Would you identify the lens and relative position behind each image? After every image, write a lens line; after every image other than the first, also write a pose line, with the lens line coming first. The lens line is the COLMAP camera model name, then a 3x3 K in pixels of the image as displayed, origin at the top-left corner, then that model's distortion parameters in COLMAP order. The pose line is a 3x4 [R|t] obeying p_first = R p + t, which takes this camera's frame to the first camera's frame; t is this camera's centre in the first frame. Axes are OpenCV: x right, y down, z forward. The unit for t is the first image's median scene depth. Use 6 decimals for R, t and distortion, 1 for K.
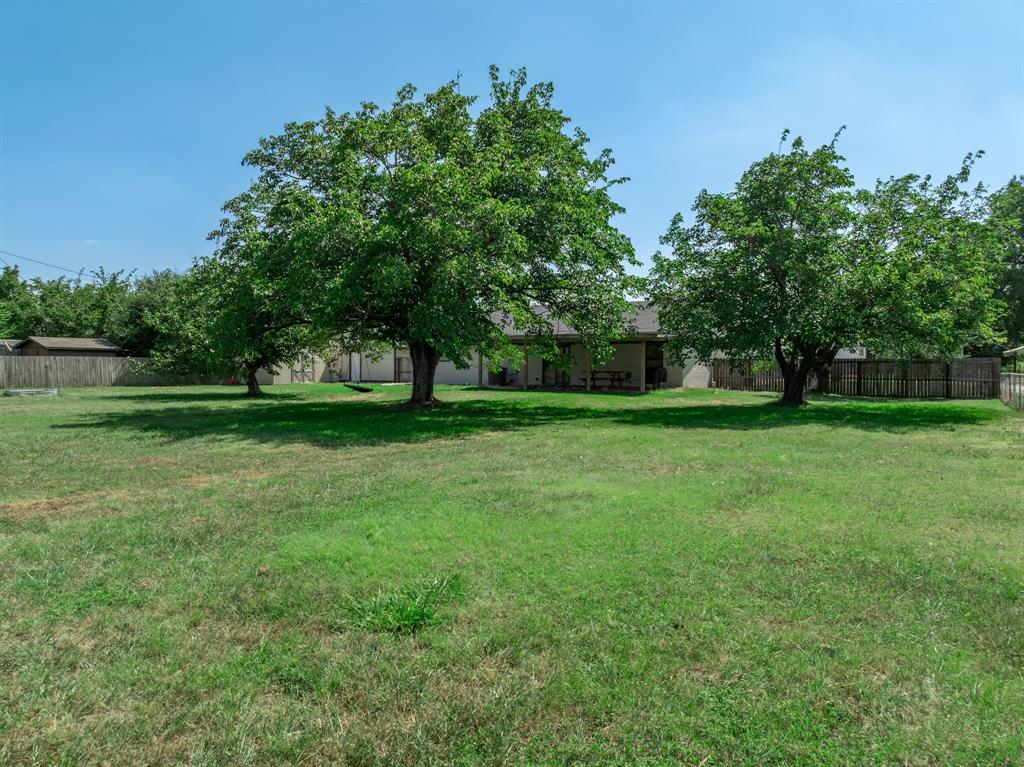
lens RADIAL K [[711.3, 0, 511.8], [0, 711.3, 381.3], [0, 0, 1]] dist [-0.026636, -0.000471]
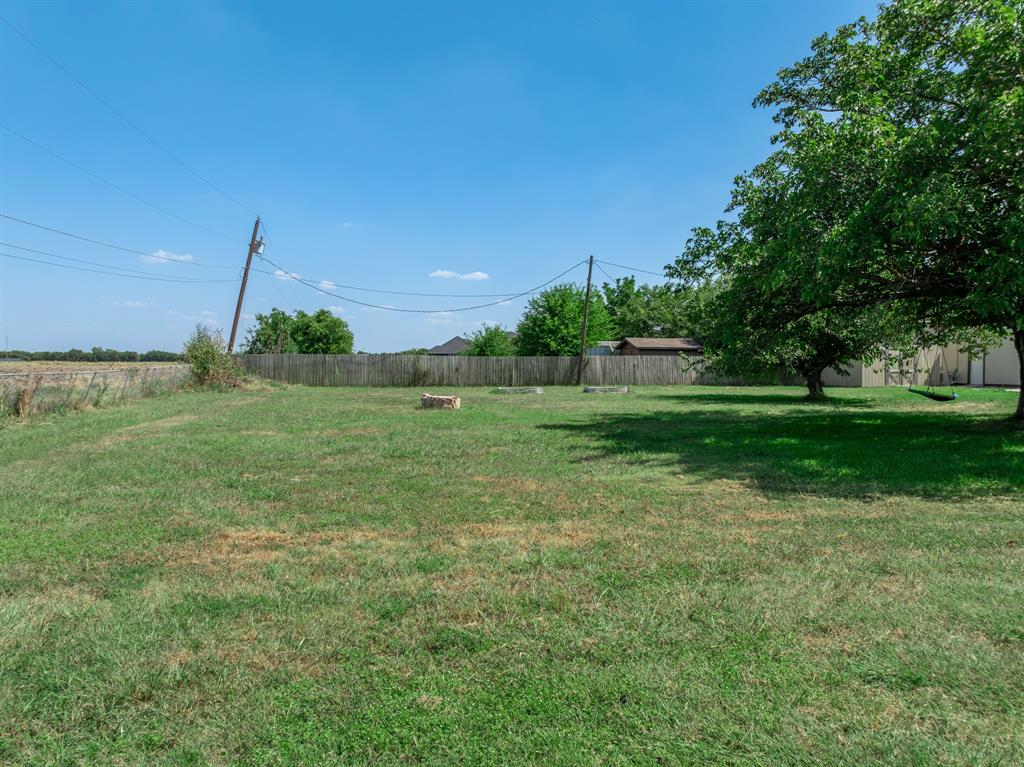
lens RADIAL K [[711.3, 0, 512.5], [0, 711.3, 384.8], [0, 0, 1]] dist [-0.026636, -0.000471]
pose [[0.668551, 0.019600, -0.743408, 0.016908], [-0.016530, 0.999797, 0.011495, -0.000975], [0.743483, 0.004603, 0.668739, 0.150587]]
